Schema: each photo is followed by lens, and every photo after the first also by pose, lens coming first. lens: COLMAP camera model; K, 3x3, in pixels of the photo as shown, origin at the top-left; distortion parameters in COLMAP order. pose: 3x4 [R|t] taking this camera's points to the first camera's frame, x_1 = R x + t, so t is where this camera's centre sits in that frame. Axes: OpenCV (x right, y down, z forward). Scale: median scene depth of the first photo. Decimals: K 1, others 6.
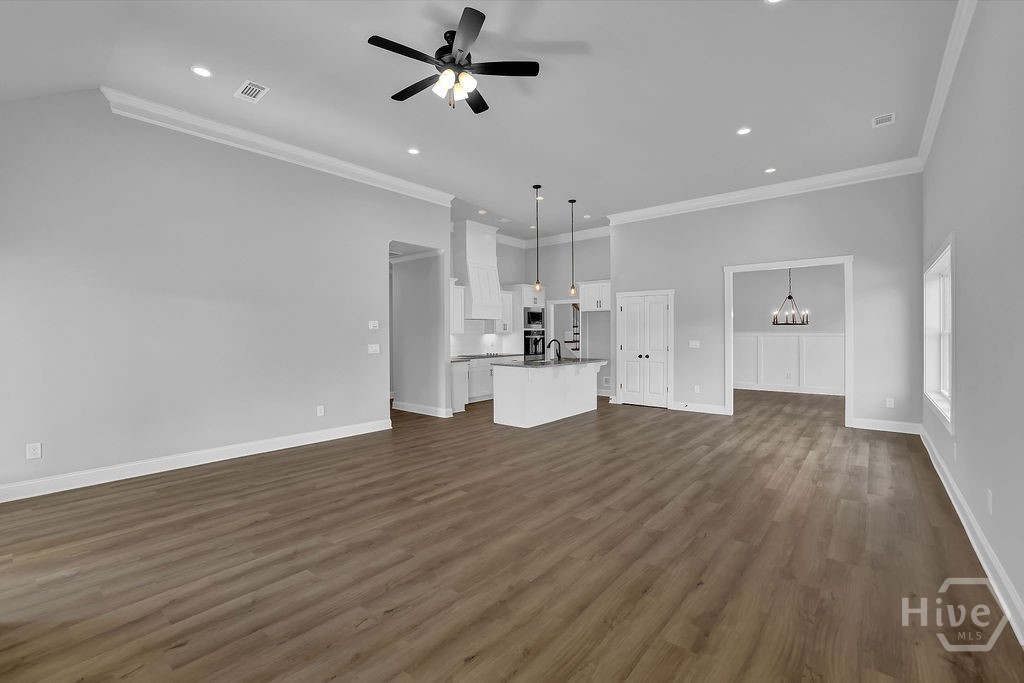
lens RADIAL K [[455.6, 0, 512.3], [0, 455.6, 337.7], [0, 0, 1]] dist [-0.038987, 0.009547]
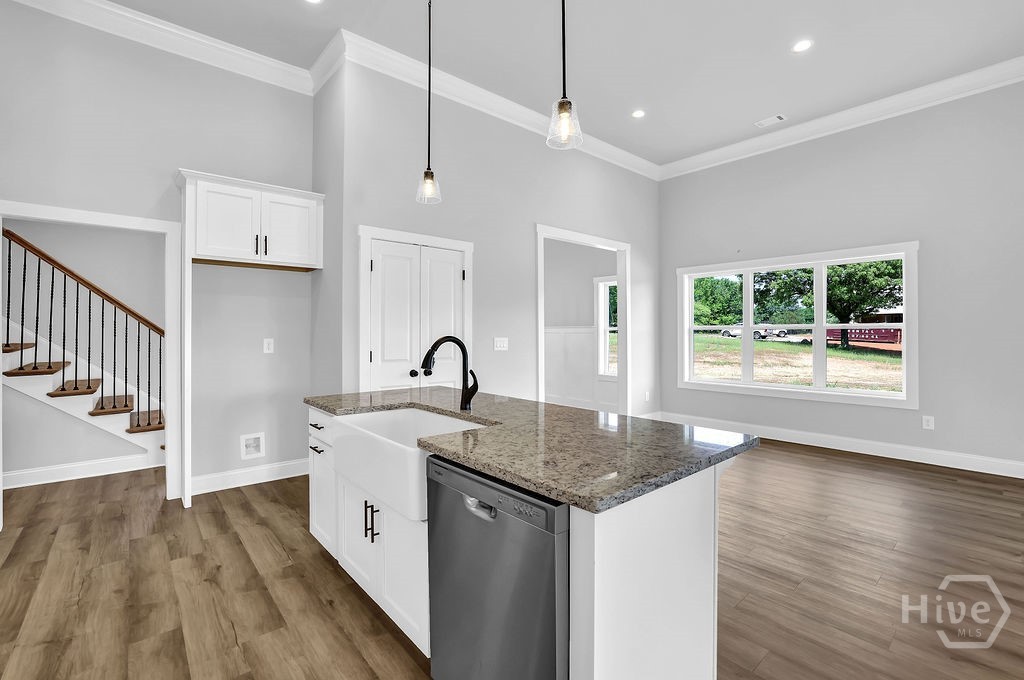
lens RADIAL K [[455.6, 0, 519.6], [0, 455.6, 333.2], [0, 0, 1]] dist [-0.038987, 0.009547]
pose [[0.153762, 0.002980, 0.988103, -0.182003], [0.007410, 0.999964, -0.004169, 0.002982], [-0.988080, 0.007963, 0.153734, 0.921019]]
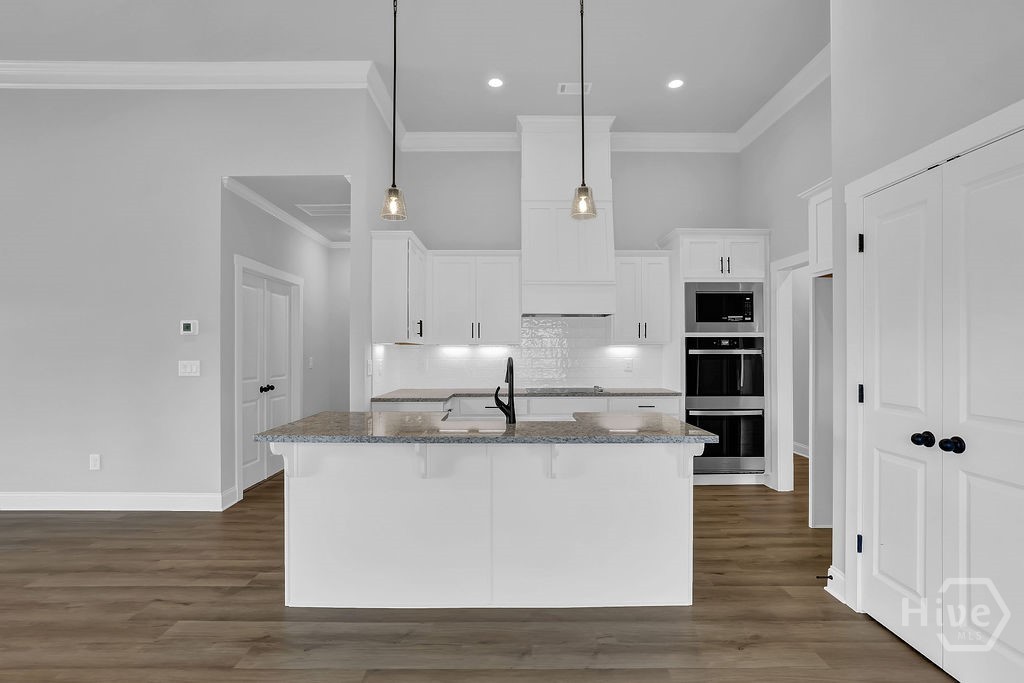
lens RADIAL K [[505.5, 0, 509.3], [0, 505.5, 346.9], [0, 0, 1]] dist [-0.014047, 0.006948]
pose [[0.631768, -0.003412, -0.775150, 0.387018], [-0.009206, 0.999887, -0.011904, 0.000534], [0.775103, 0.014656, 0.631665, 0.768147]]
